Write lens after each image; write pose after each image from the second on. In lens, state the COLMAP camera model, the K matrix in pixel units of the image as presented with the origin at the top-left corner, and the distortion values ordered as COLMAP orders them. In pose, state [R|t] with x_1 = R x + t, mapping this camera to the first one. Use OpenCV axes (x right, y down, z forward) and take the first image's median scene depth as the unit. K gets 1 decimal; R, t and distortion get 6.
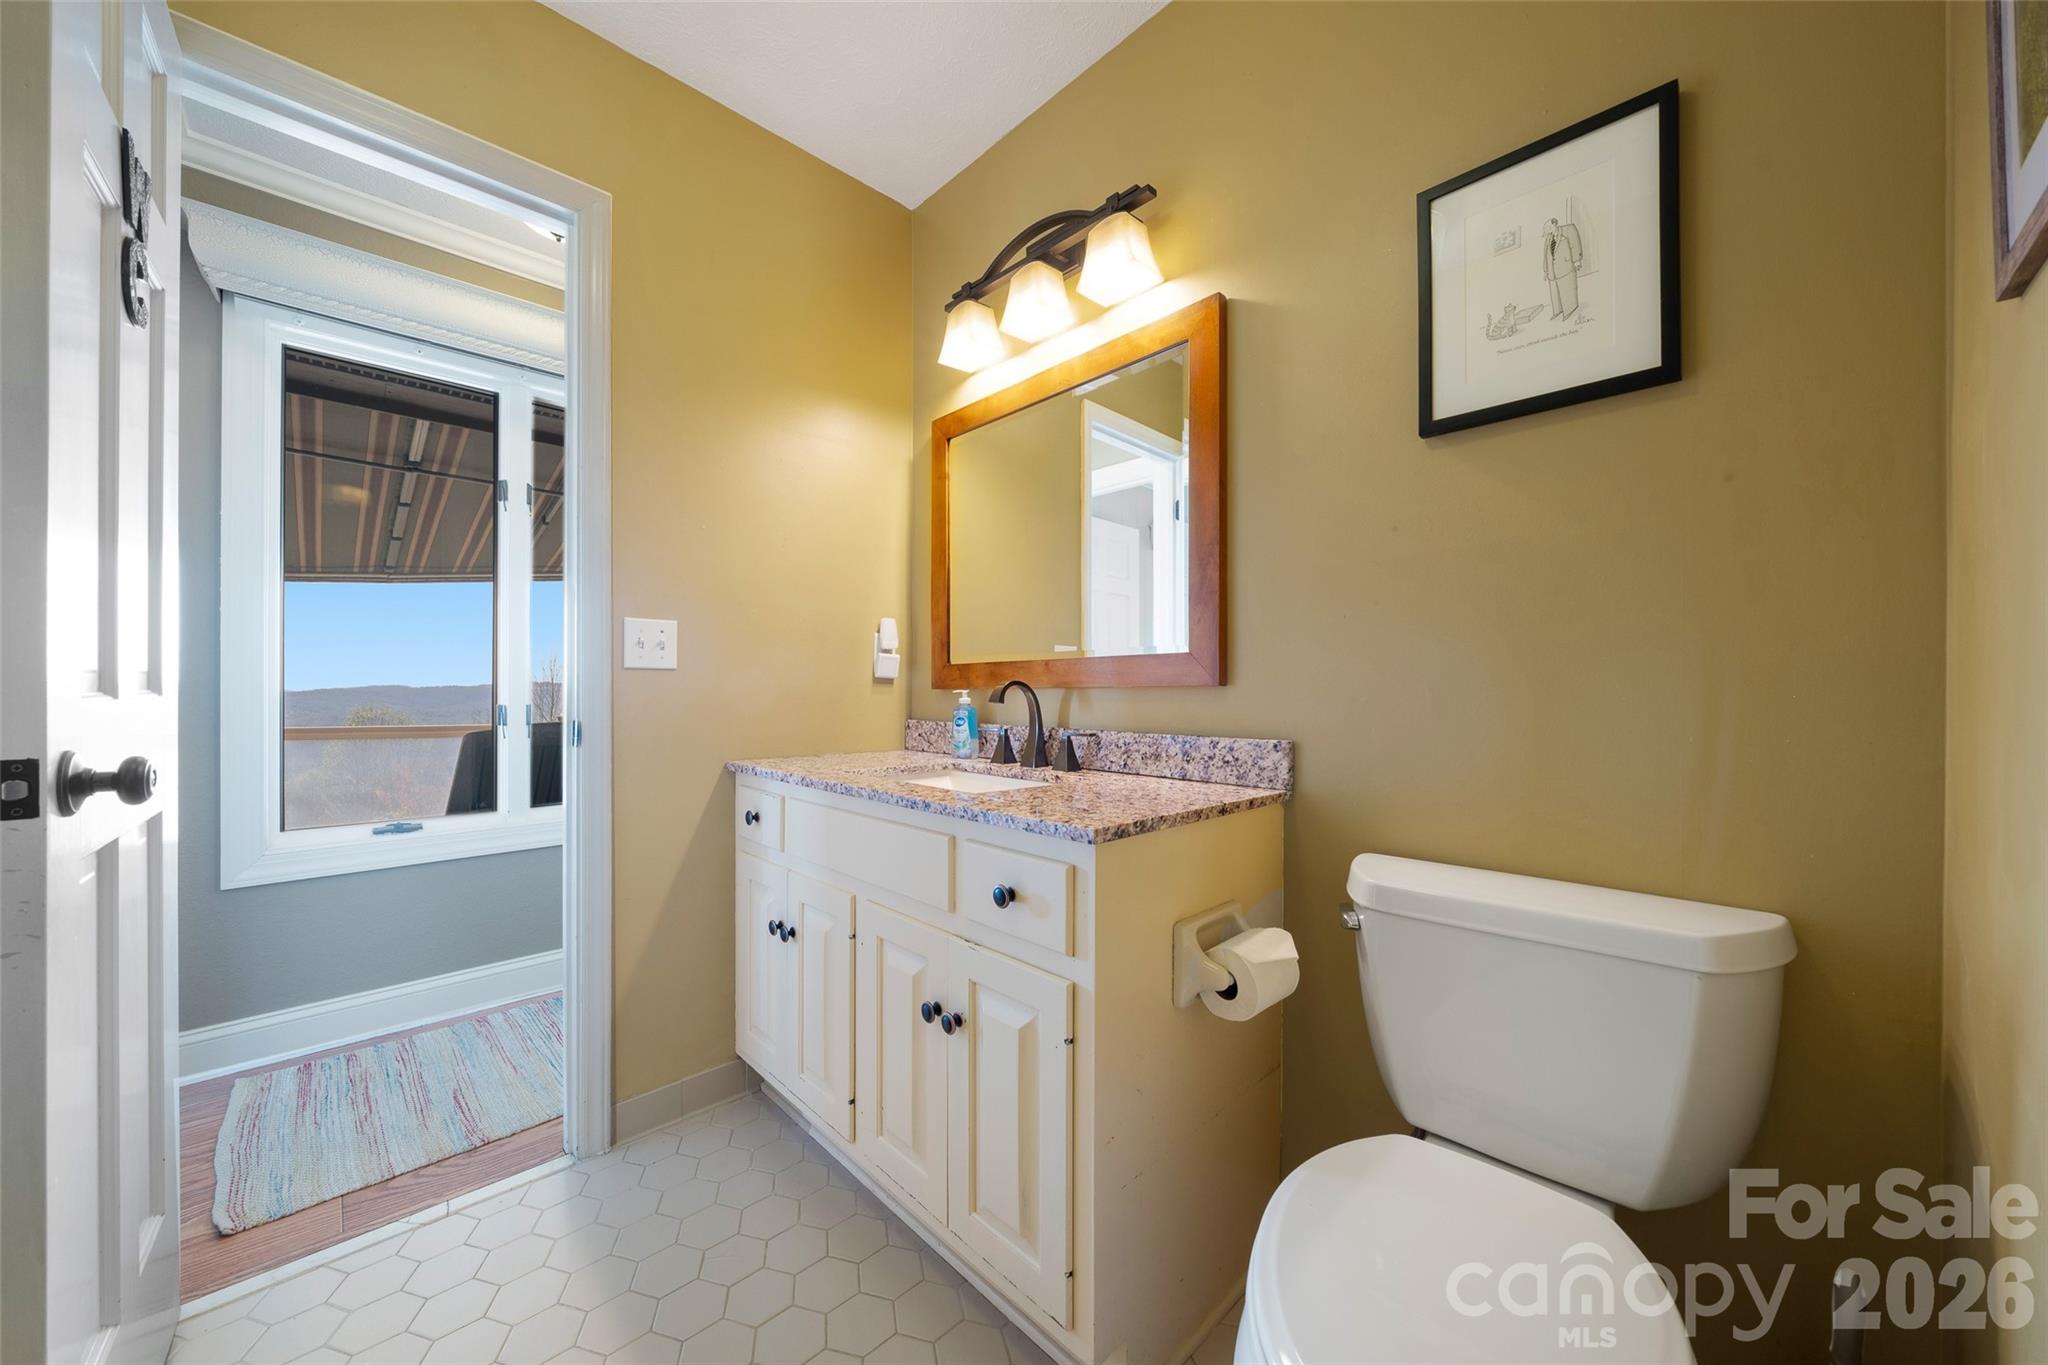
lens RADIAL K [[725.6, 0, 1018.3], [0, 725.6, 686.8], [0, 0, 1]] dist [-0.006375, -0.000730]
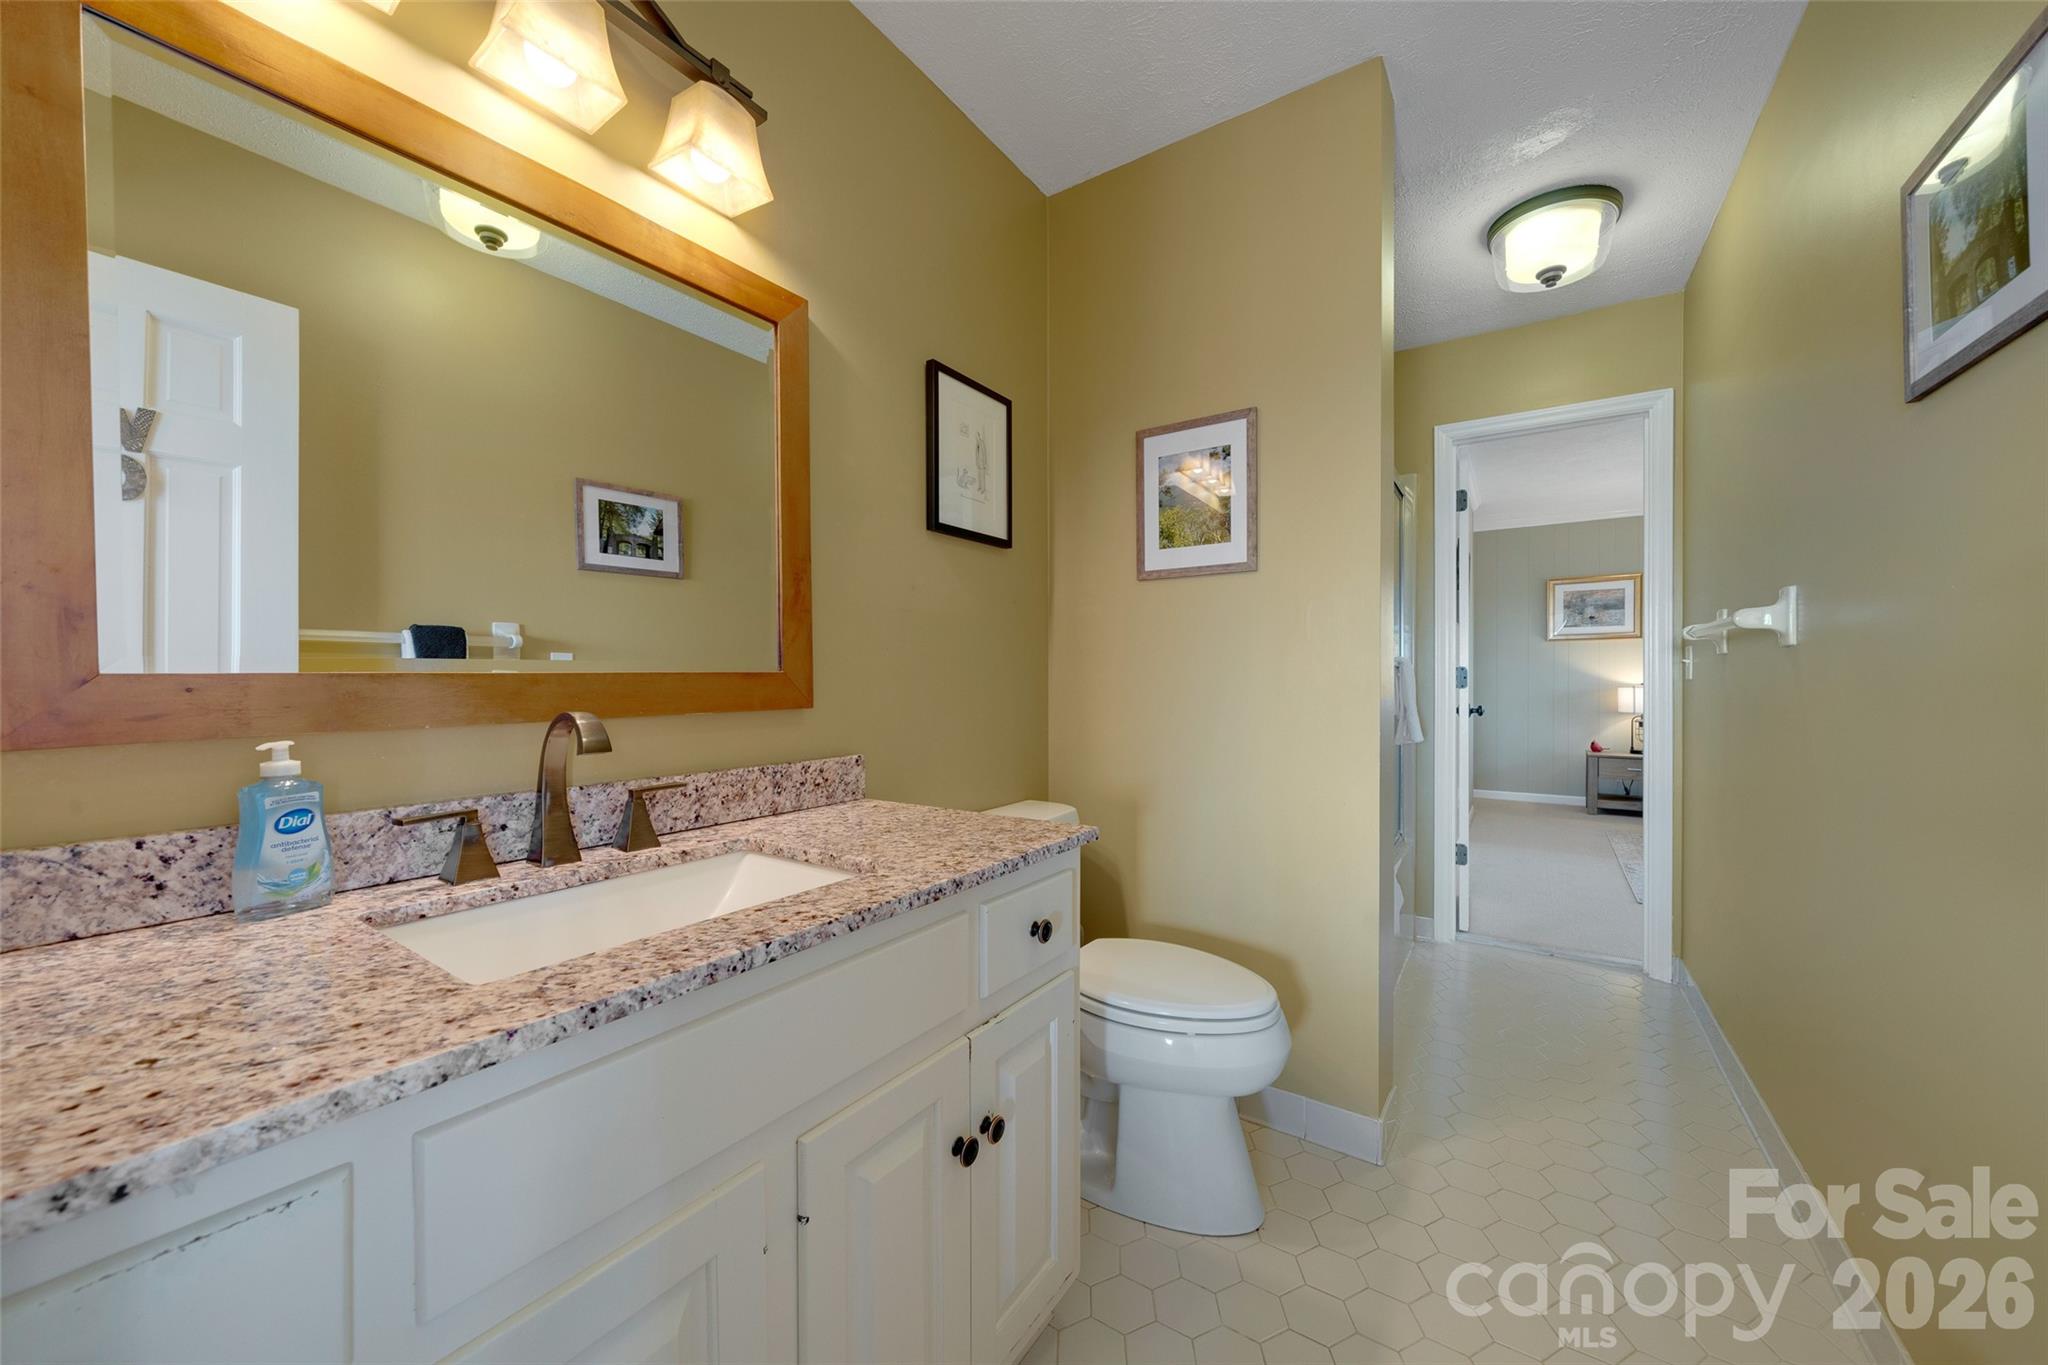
lens RADIAL K [[725.6, 0, 1024.6], [0, 725.6, 682.5], [0, 0, 1]] dist [-0.006375, -0.000730]
pose [[-0.197638, -0.003783, 0.980268, -0.710807], [0.000421, 0.999992, 0.003944, -0.037889], [-0.980275, 0.001192, -0.197635, 0.884529]]
